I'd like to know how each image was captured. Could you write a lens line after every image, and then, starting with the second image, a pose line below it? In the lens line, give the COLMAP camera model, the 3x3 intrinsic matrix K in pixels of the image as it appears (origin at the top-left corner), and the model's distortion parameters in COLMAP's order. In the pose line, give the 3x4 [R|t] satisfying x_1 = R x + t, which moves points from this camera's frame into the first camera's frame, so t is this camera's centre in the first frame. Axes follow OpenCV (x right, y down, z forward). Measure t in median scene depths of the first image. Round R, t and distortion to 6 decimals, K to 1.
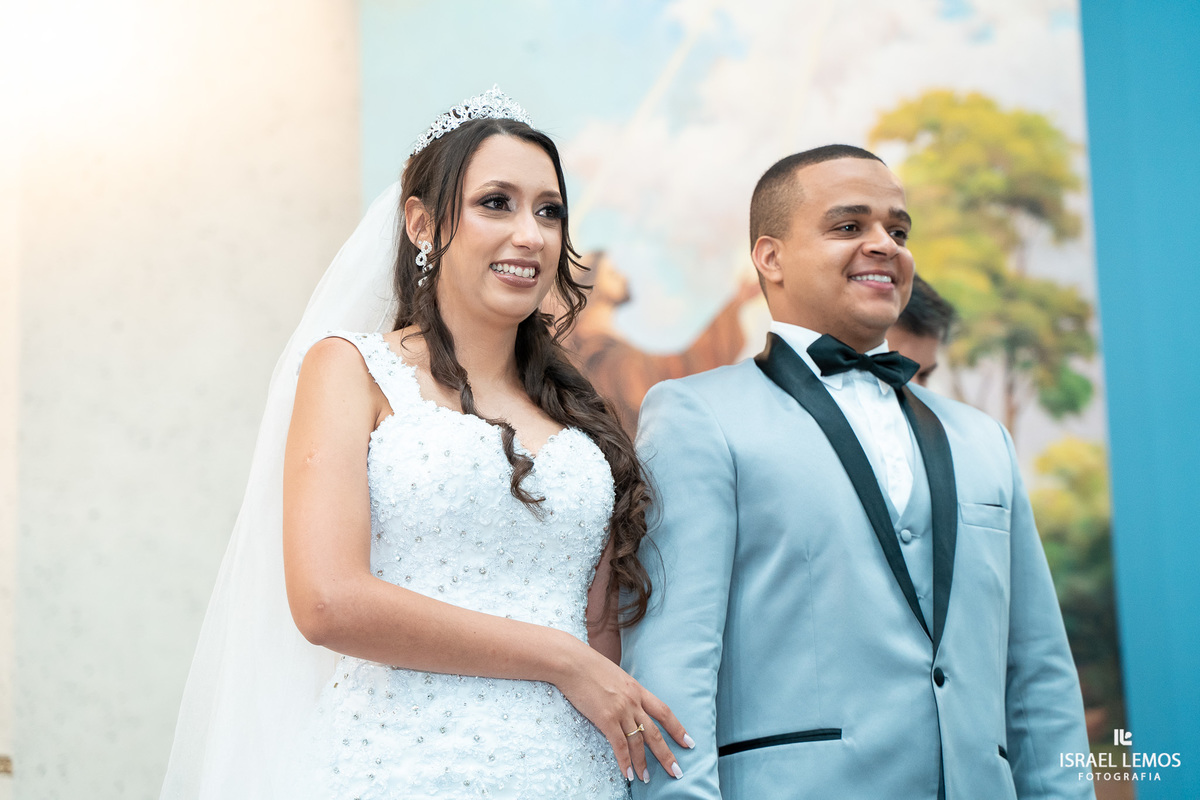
lens RADIAL K [[2521.1, 0, 594.5], [0, 2521.1, 402.9], [0, 0, 1]] dist [0.098665, 0.000000]
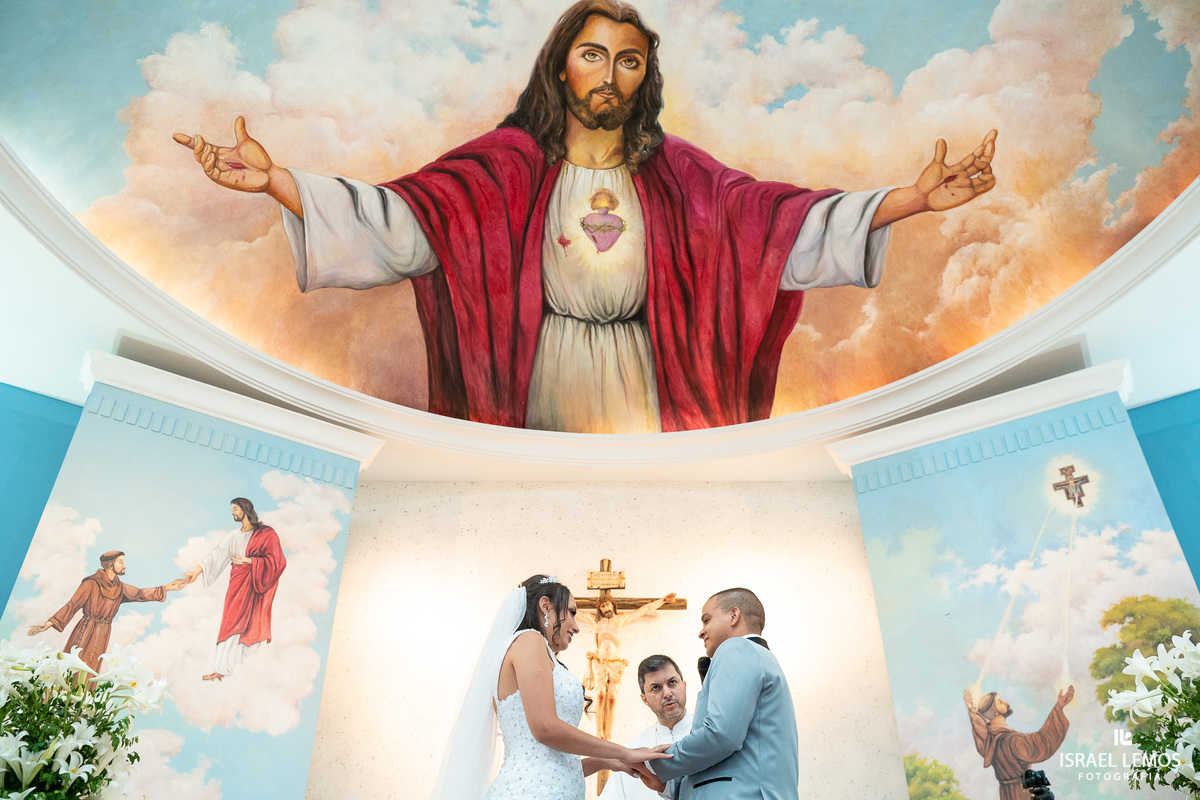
lens RADIAL K [[974.5, 0, 597.4], [0, 974.5, 394.0], [0, 0, 1]] dist [-0.117838, 0.090014]
pose [[0.863912, -0.281288, -0.417772, 0.132323], [0.072452, 0.890283, -0.449608, 0.063082], [0.498405, 0.358153, 0.789506, 0.017088]]
